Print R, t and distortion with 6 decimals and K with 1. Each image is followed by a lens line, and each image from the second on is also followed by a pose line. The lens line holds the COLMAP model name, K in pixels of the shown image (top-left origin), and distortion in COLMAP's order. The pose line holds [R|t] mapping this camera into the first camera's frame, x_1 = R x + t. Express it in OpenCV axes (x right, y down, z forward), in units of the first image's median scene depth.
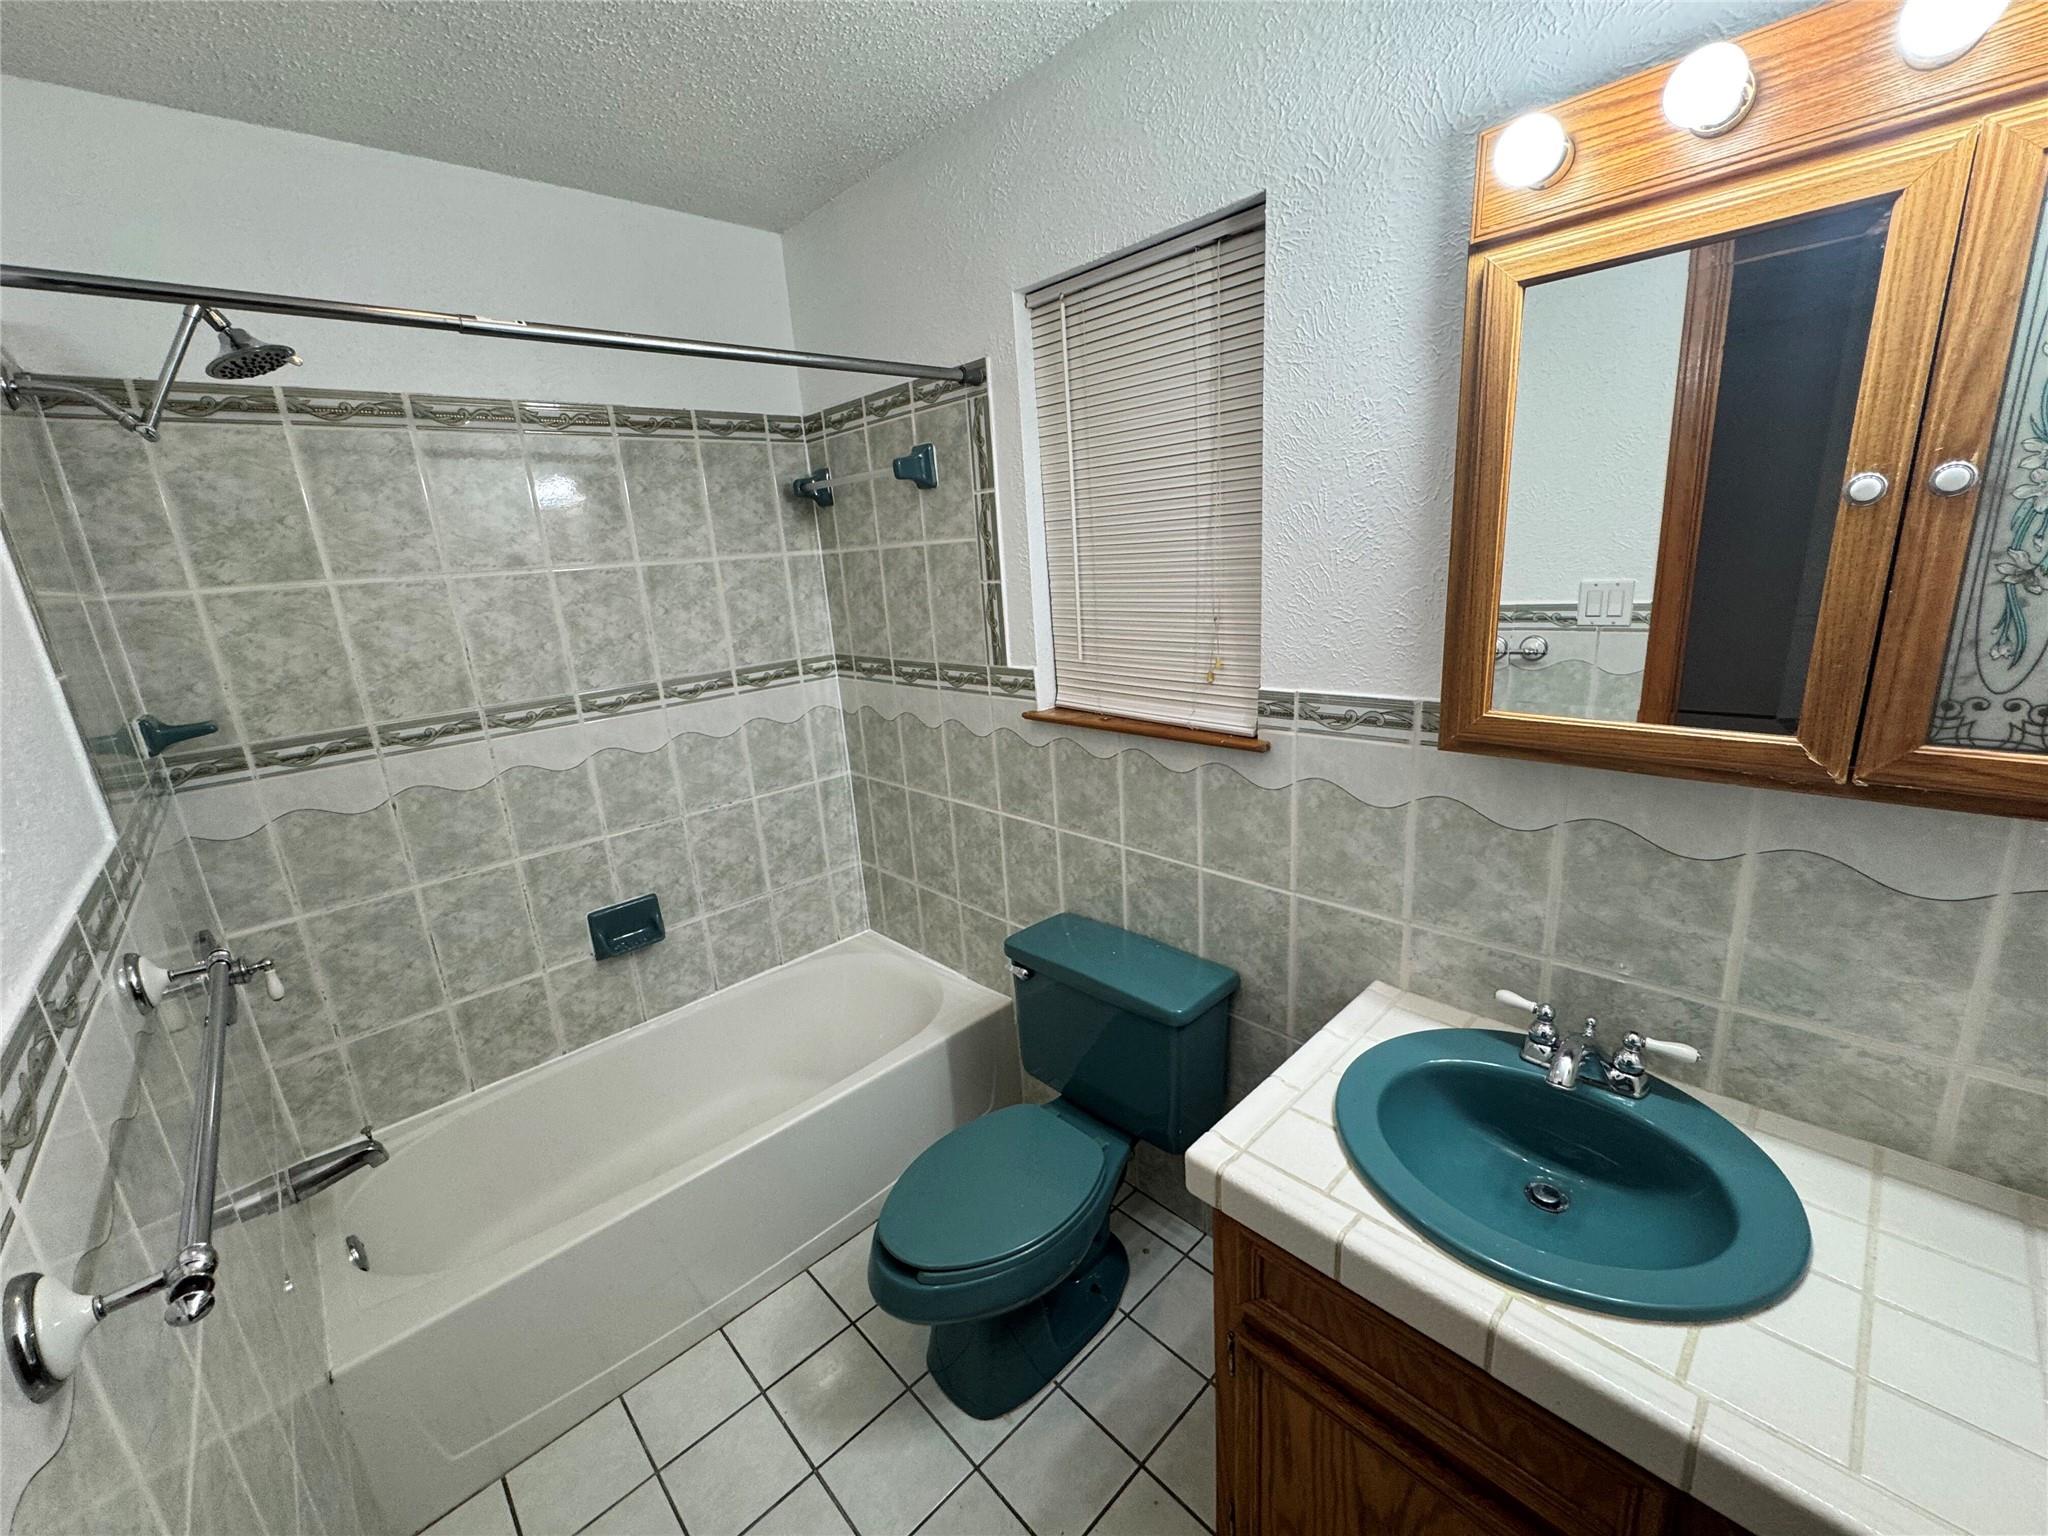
lens RADIAL K [[818.5, 0, 1025.2], [0, 818.5, 769.0], [0, 0, 1]] dist [-0.002287, 0.000347]
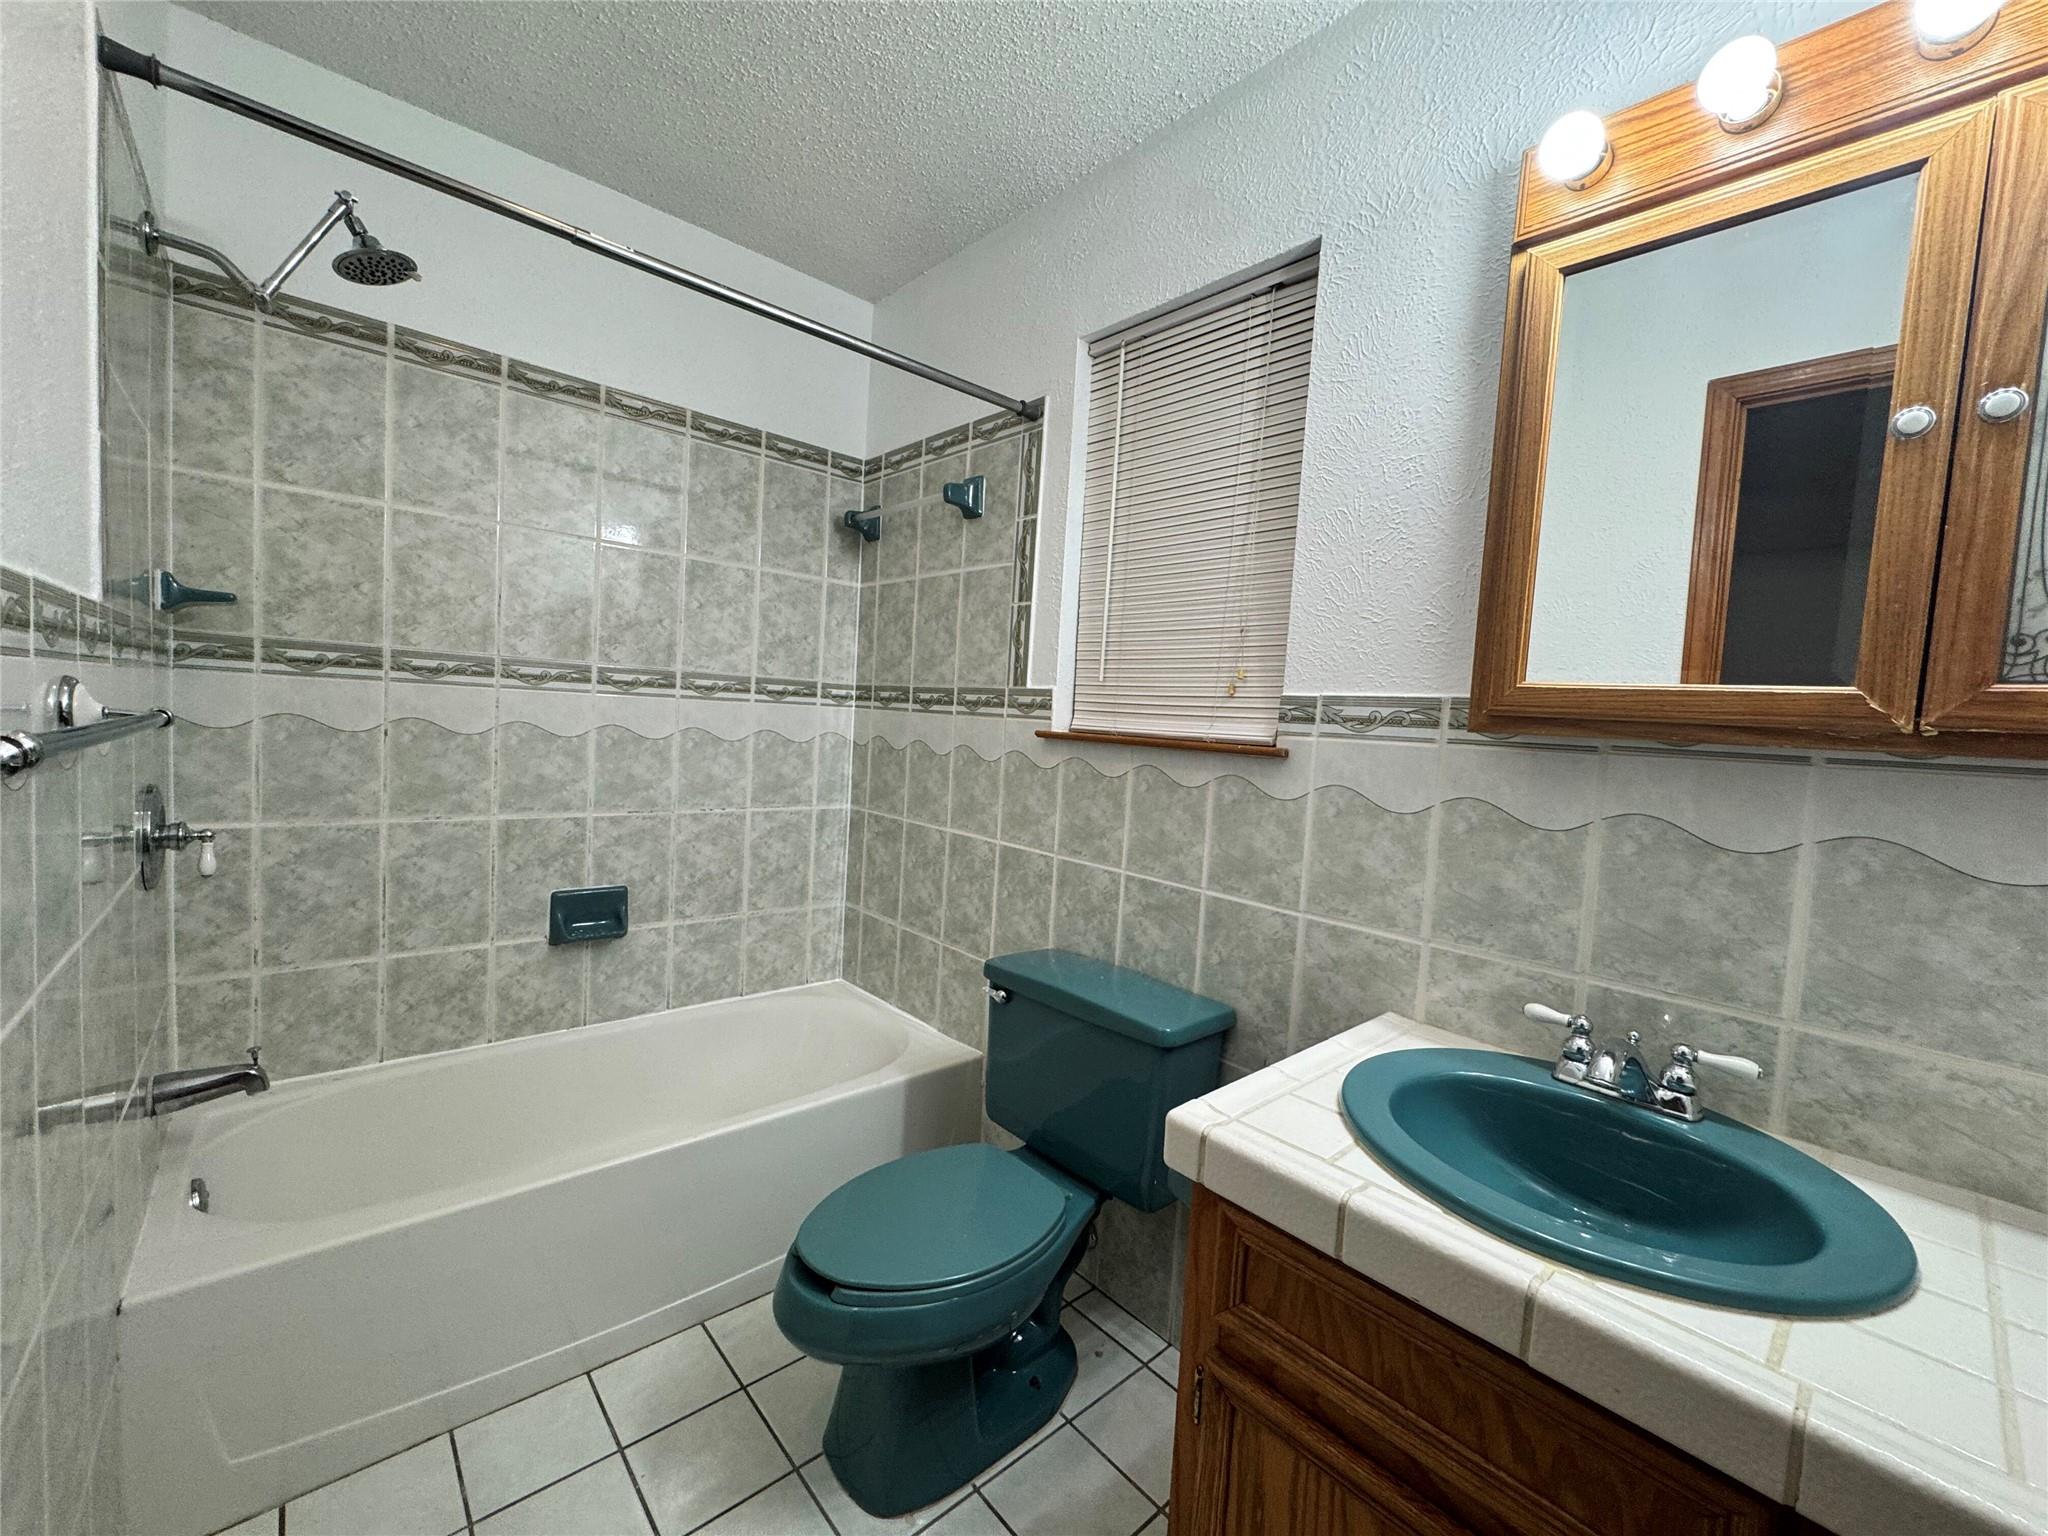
lens RADIAL K [[818.5, 0, 1025.6], [0, 818.5, 765.5], [0, 0, 1]] dist [-0.002287, 0.000347]
pose [[0.991359, 0.129671, -0.019806, 0.012416], [-0.131024, 0.971627, -0.196911, 0.222448], [-0.006290, 0.197804, 0.980221, 0.058247]]
